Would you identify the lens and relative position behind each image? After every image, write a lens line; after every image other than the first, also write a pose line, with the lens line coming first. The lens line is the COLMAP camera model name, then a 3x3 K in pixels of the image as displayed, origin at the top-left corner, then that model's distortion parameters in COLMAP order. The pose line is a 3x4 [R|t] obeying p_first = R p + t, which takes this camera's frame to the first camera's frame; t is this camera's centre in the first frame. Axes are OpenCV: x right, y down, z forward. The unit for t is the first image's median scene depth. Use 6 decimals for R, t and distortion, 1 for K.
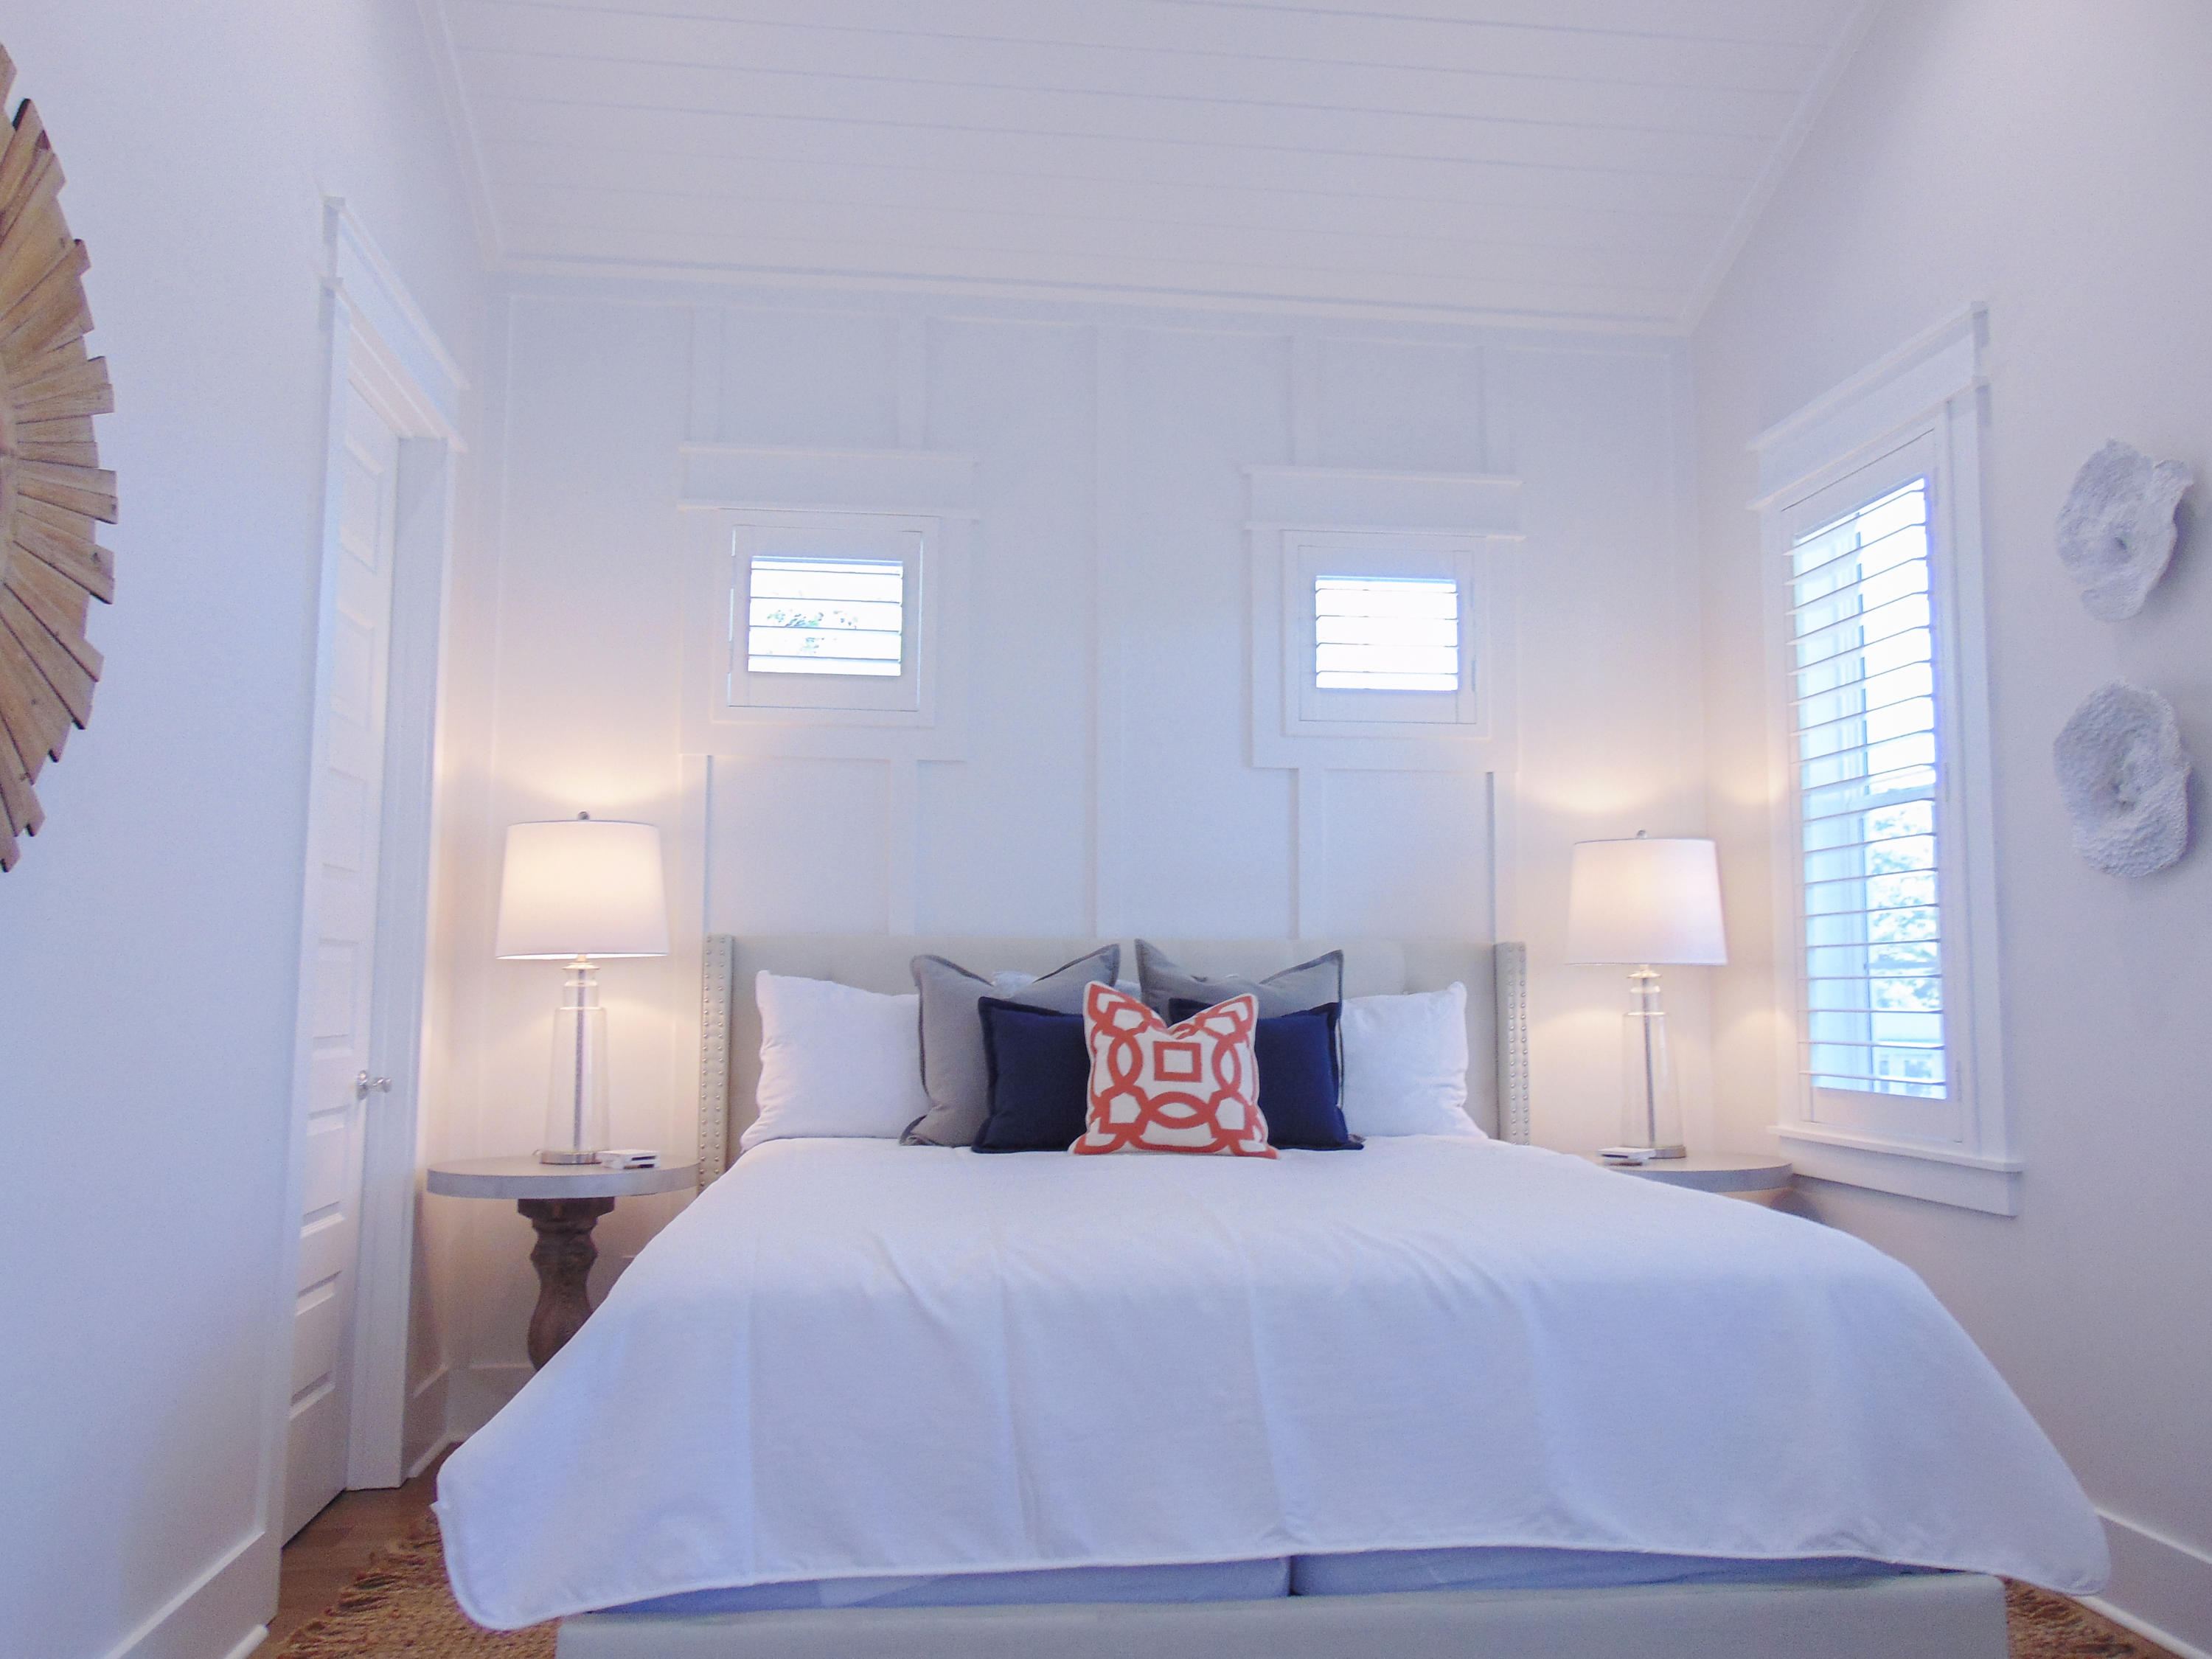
lens RADIAL K [[1728.4, 0, 1109.8], [0, 1728.4, 827.9], [0, 0, 1]] dist [-0.034572, 0.060306]
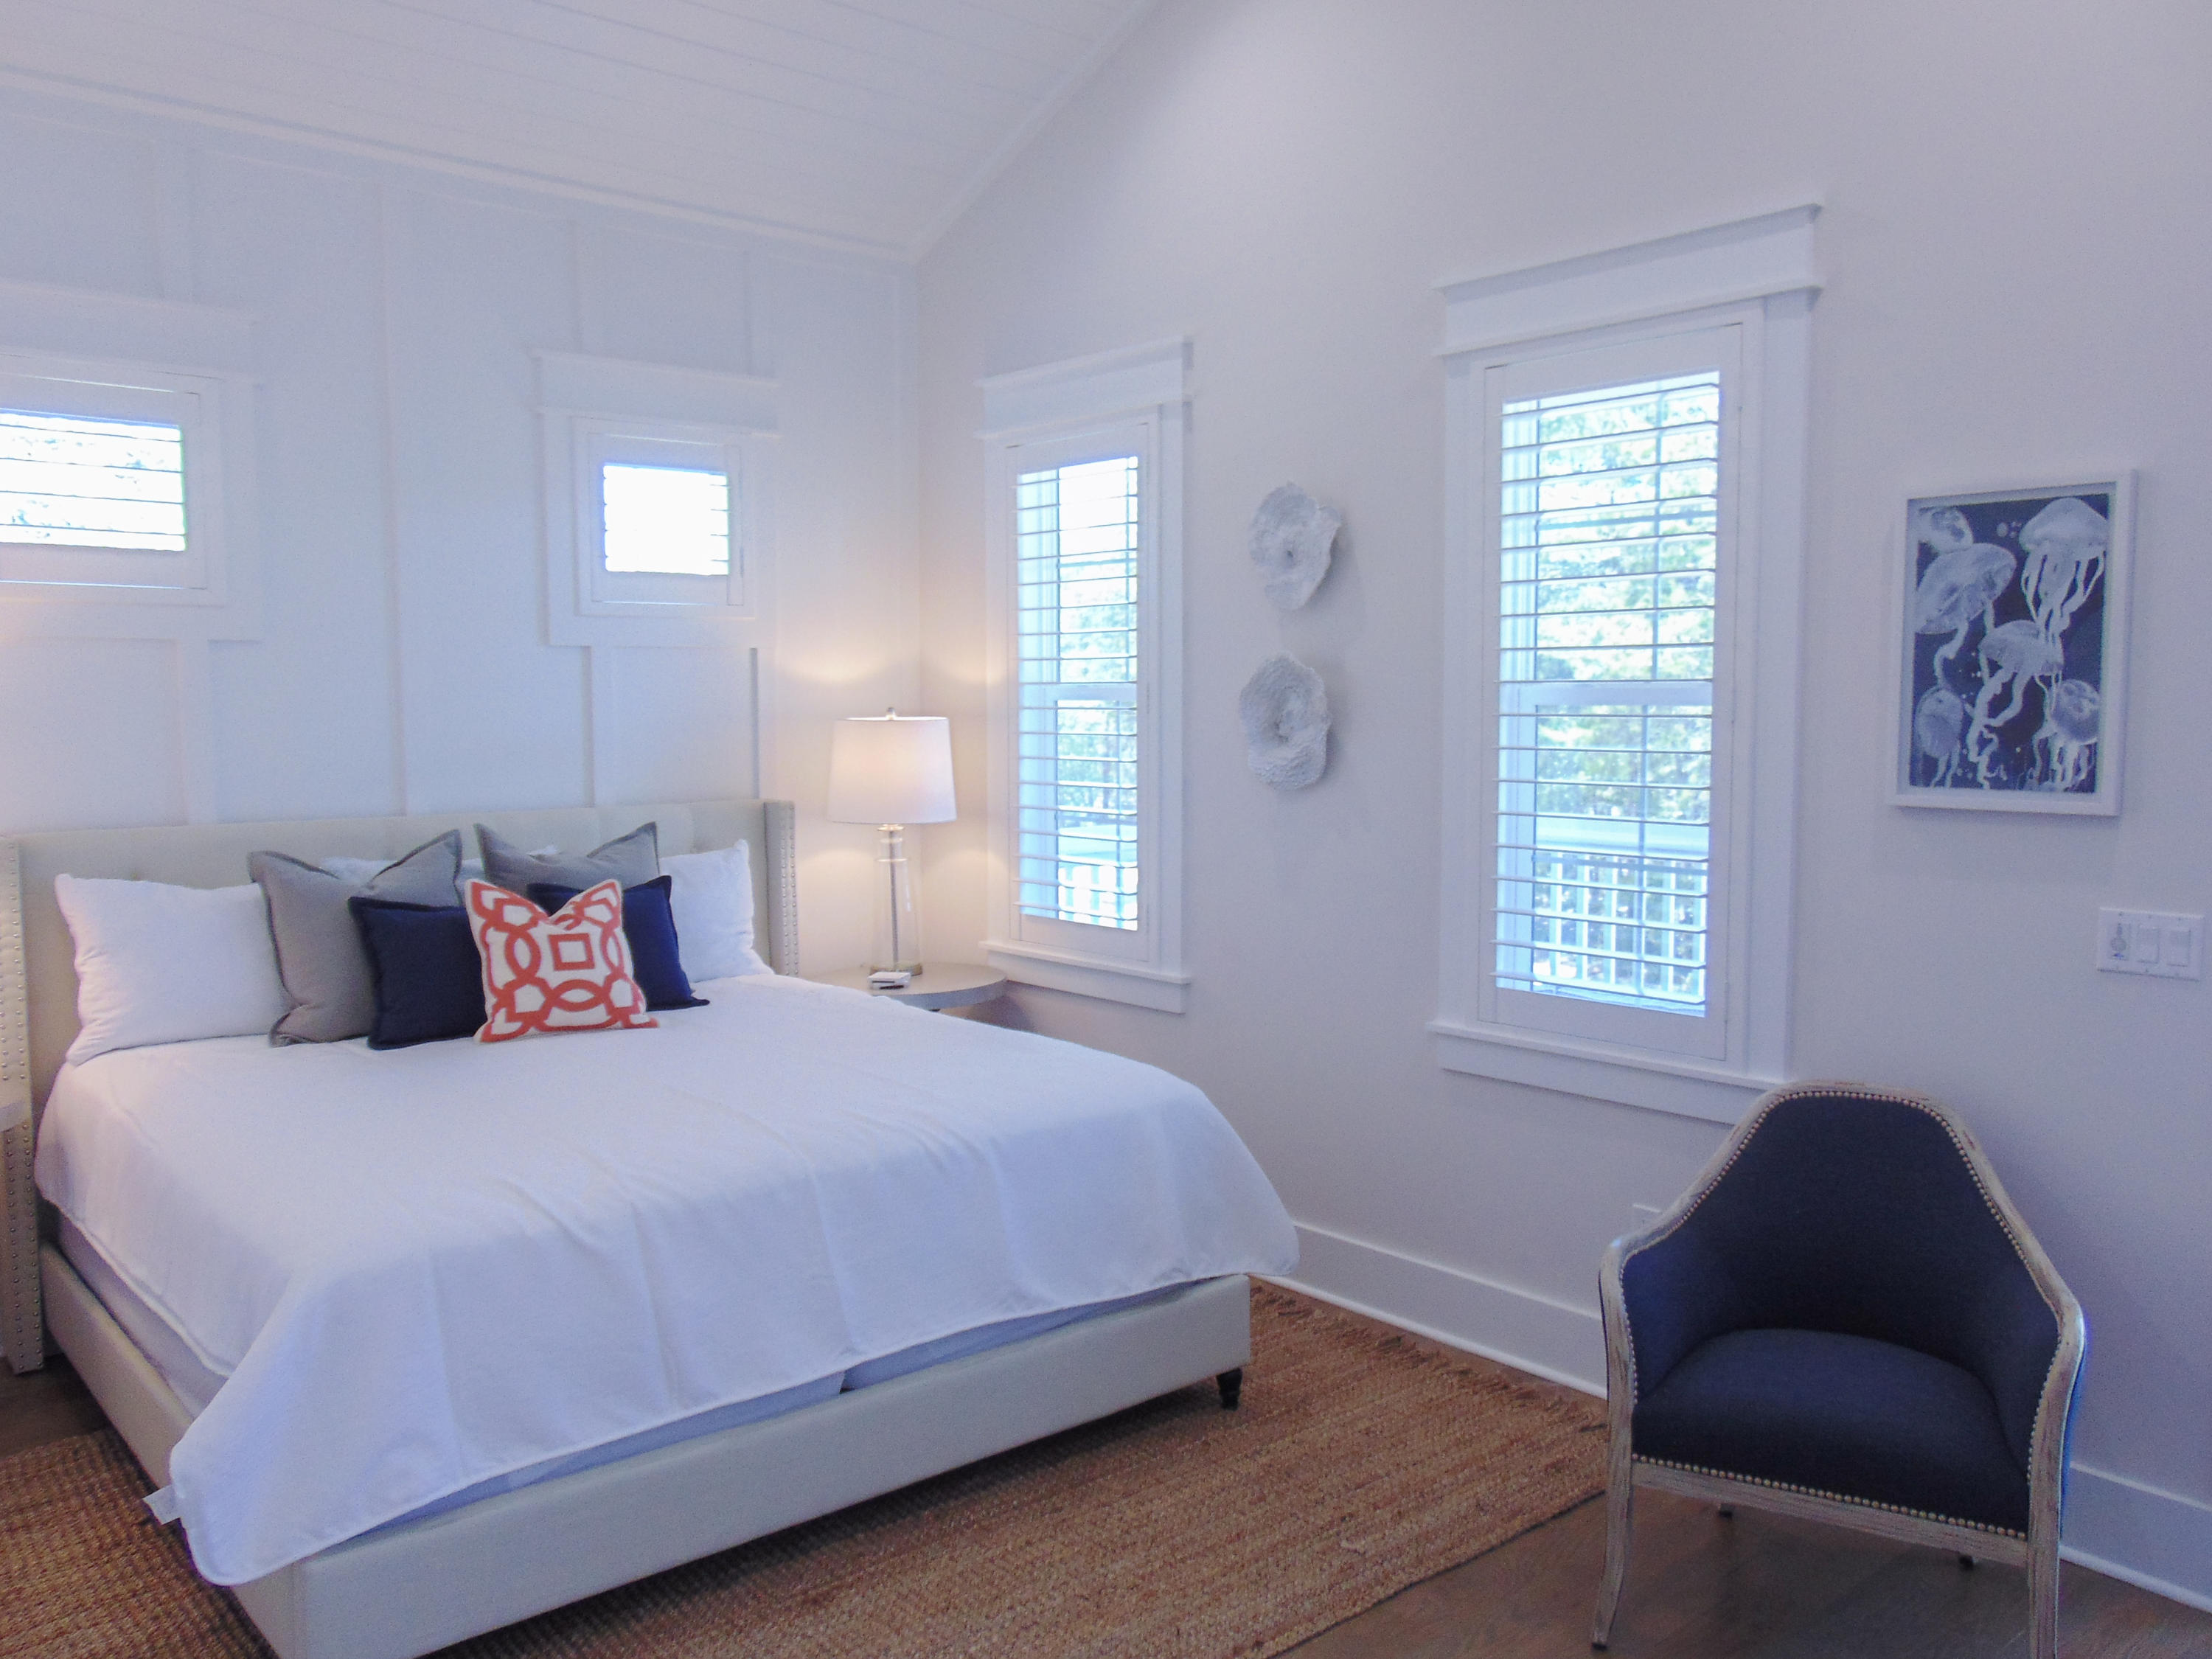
lens RADIAL K [[1728.4, 0, 1113.7], [0, 1728.4, 825.1], [0, 0, 1]] dist [-0.034572, 0.060306]
pose [[0.829246, -0.047891, 0.556828, -0.275054], [-0.046369, 0.986991, 0.153942, -0.128635], [-0.556957, -0.153475, 0.816238, -0.094205]]
